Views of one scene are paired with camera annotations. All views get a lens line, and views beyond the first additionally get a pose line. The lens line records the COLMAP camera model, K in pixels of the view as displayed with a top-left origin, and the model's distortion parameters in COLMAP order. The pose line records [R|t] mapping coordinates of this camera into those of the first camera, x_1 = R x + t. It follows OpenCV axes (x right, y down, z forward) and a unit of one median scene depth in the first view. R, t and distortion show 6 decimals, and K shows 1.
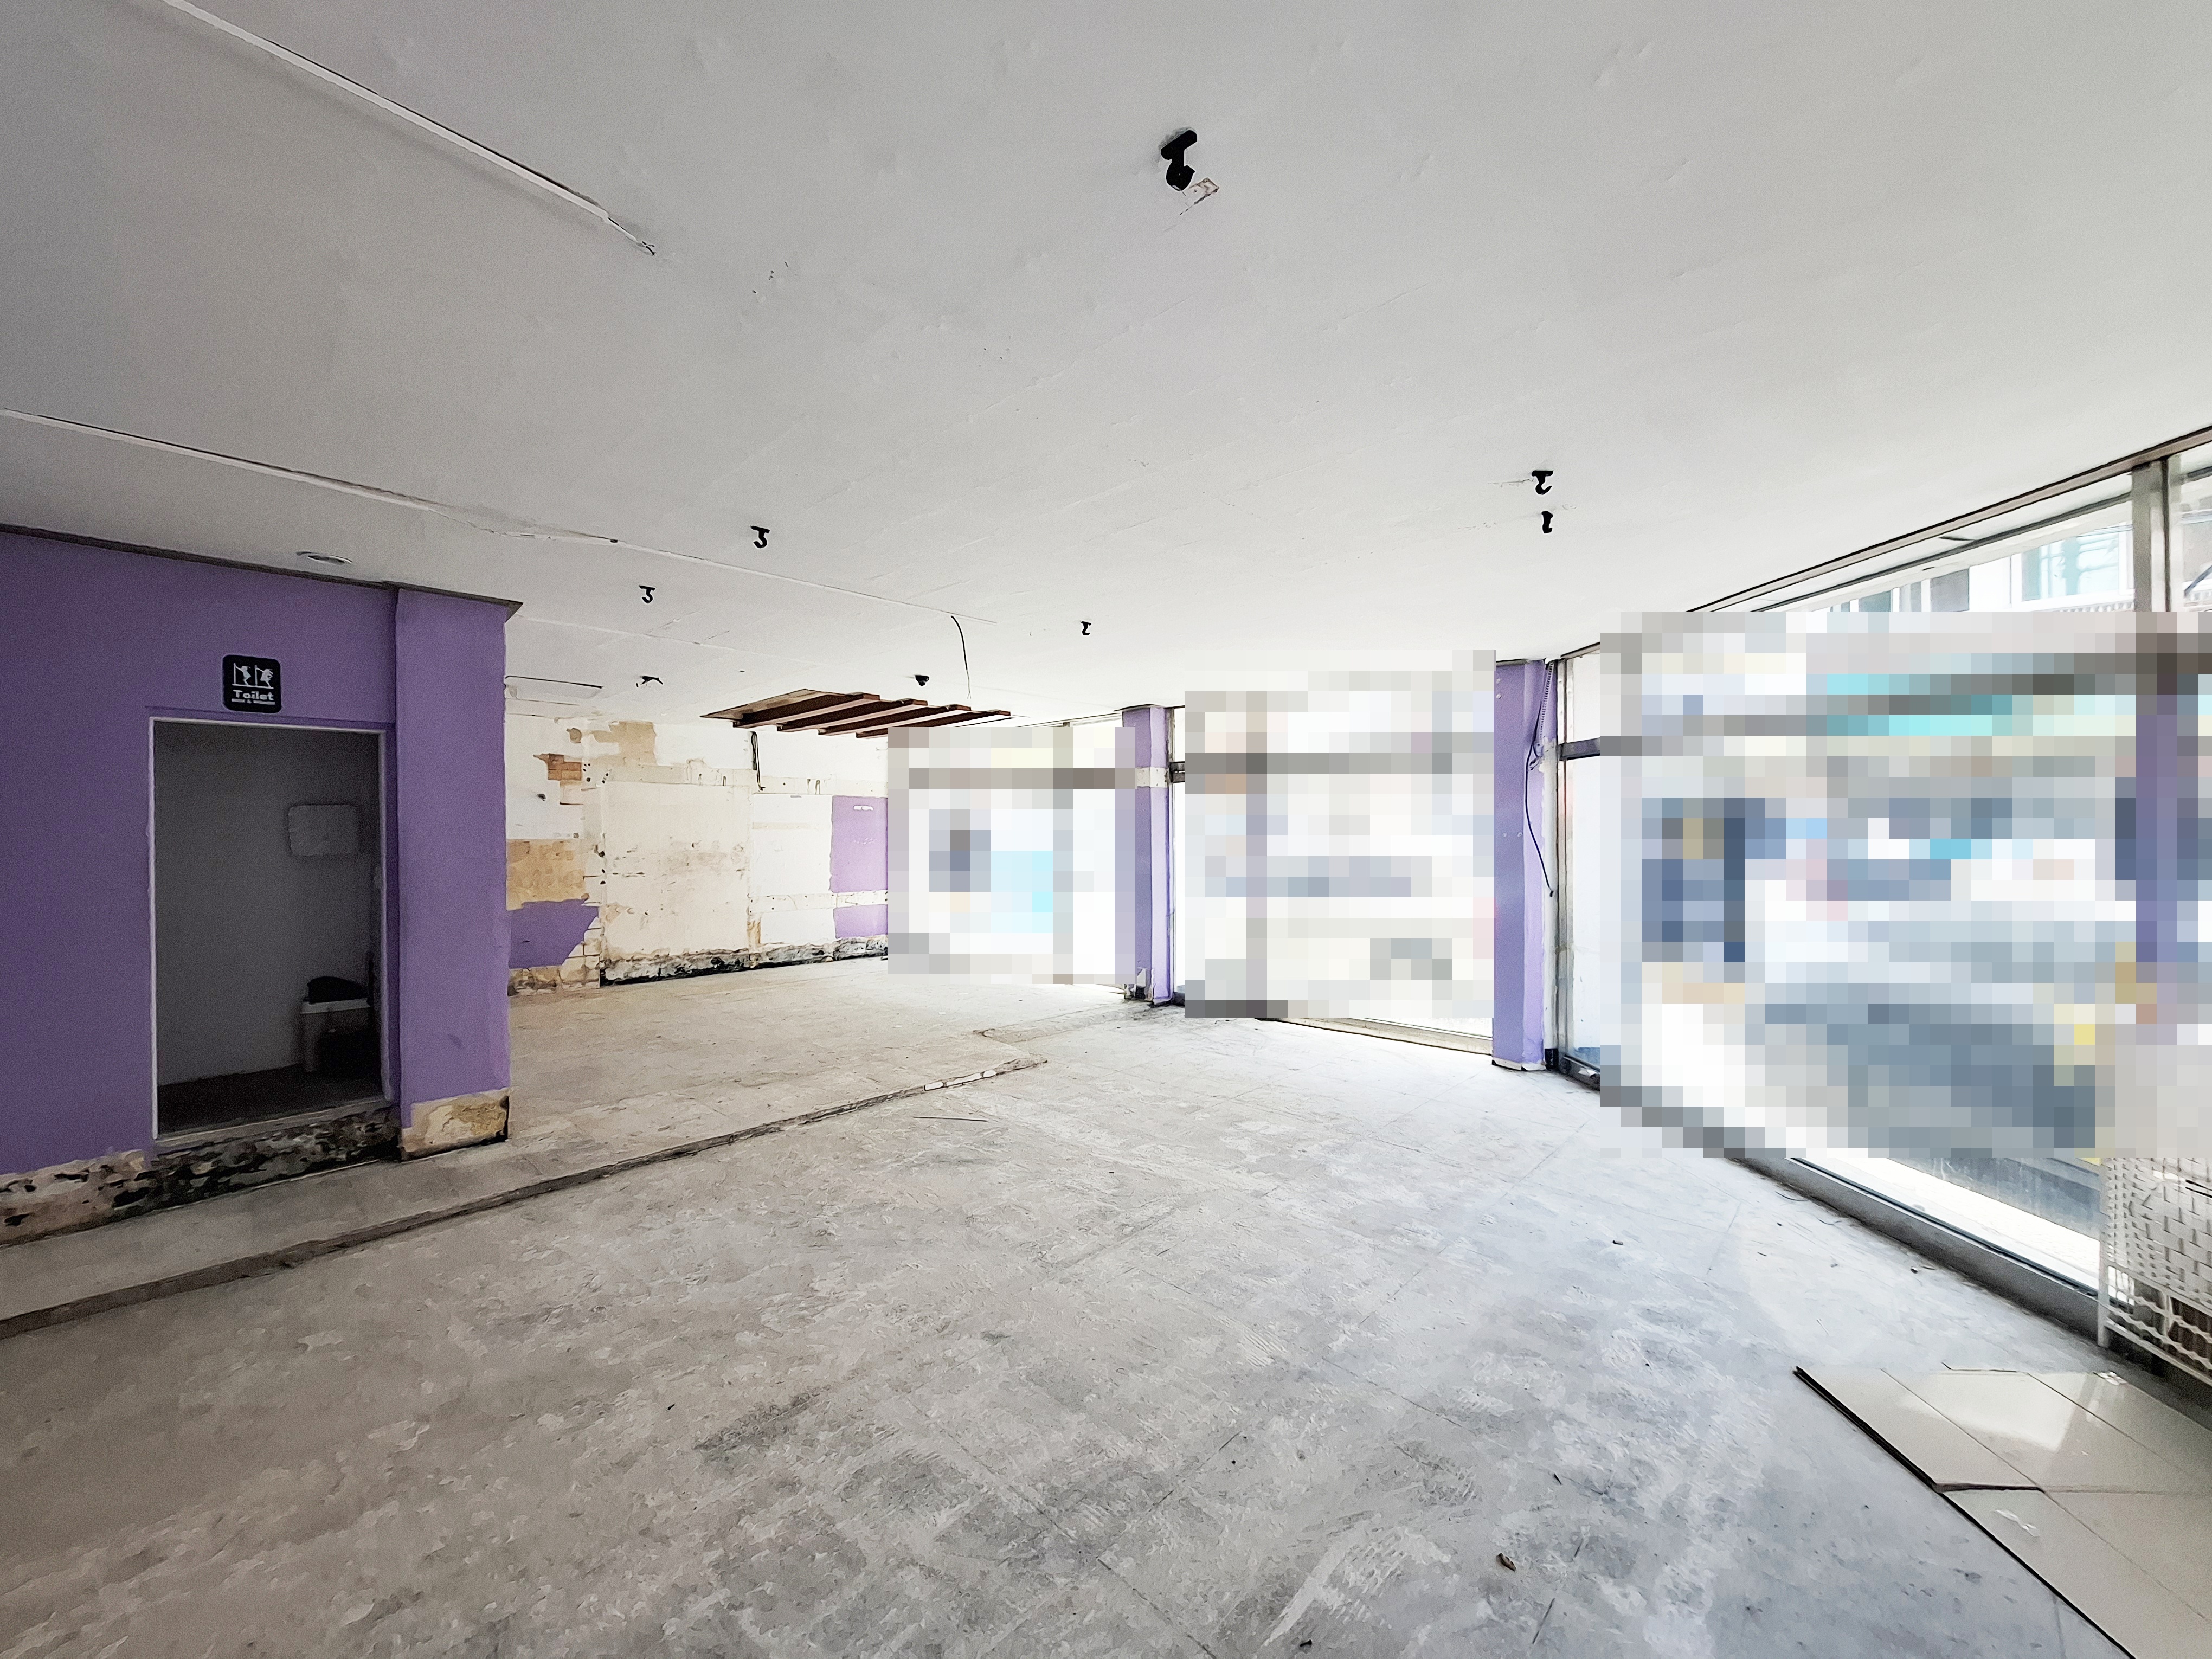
lens RADIAL K [[865.5, 0, 1091.6], [0, 865.5, 824.4], [0, 0, 1]] dist [-0.006947, 0.001368]
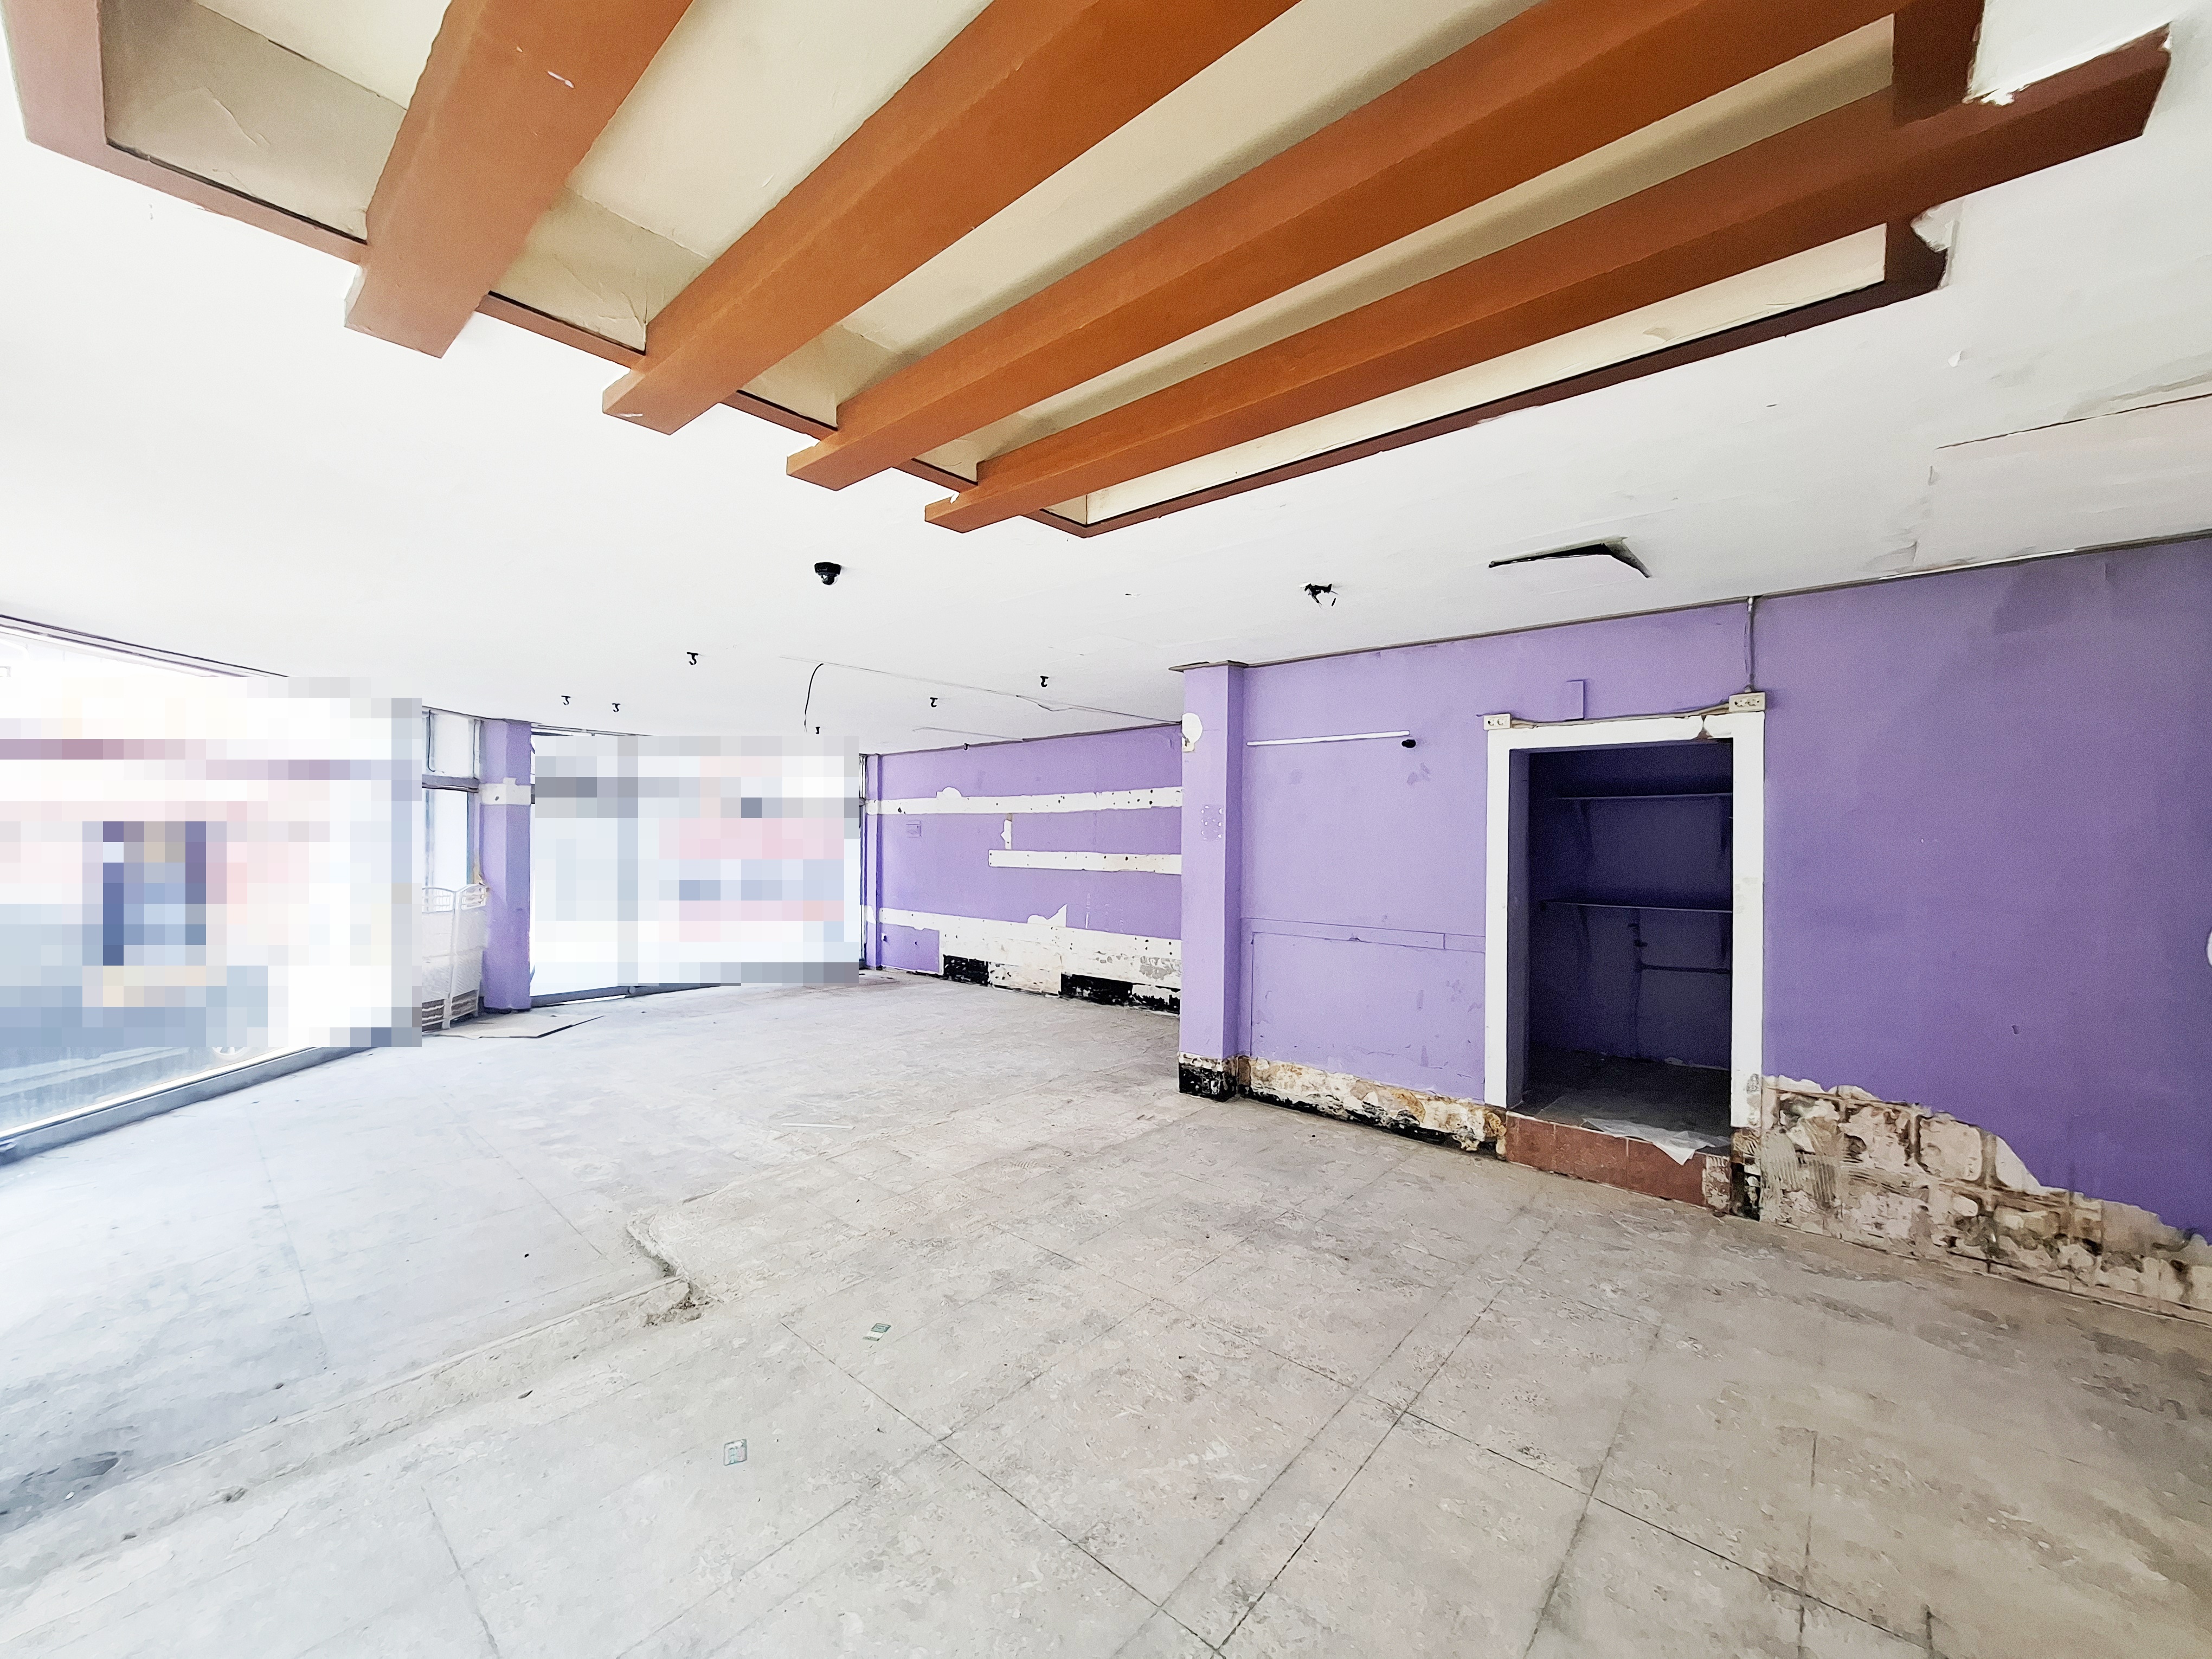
lens RADIAL K [[865.5, 0, 1088.7], [0, 865.5, 838.3], [0, 0, 1]] dist [-0.006947, 0.001368]
pose [[-0.999160, -0.006154, -0.040511, -0.496941], [-0.005905, 0.999963, -0.006258, 0.000563], [0.040548, -0.006014, -0.999160, 2.300644]]
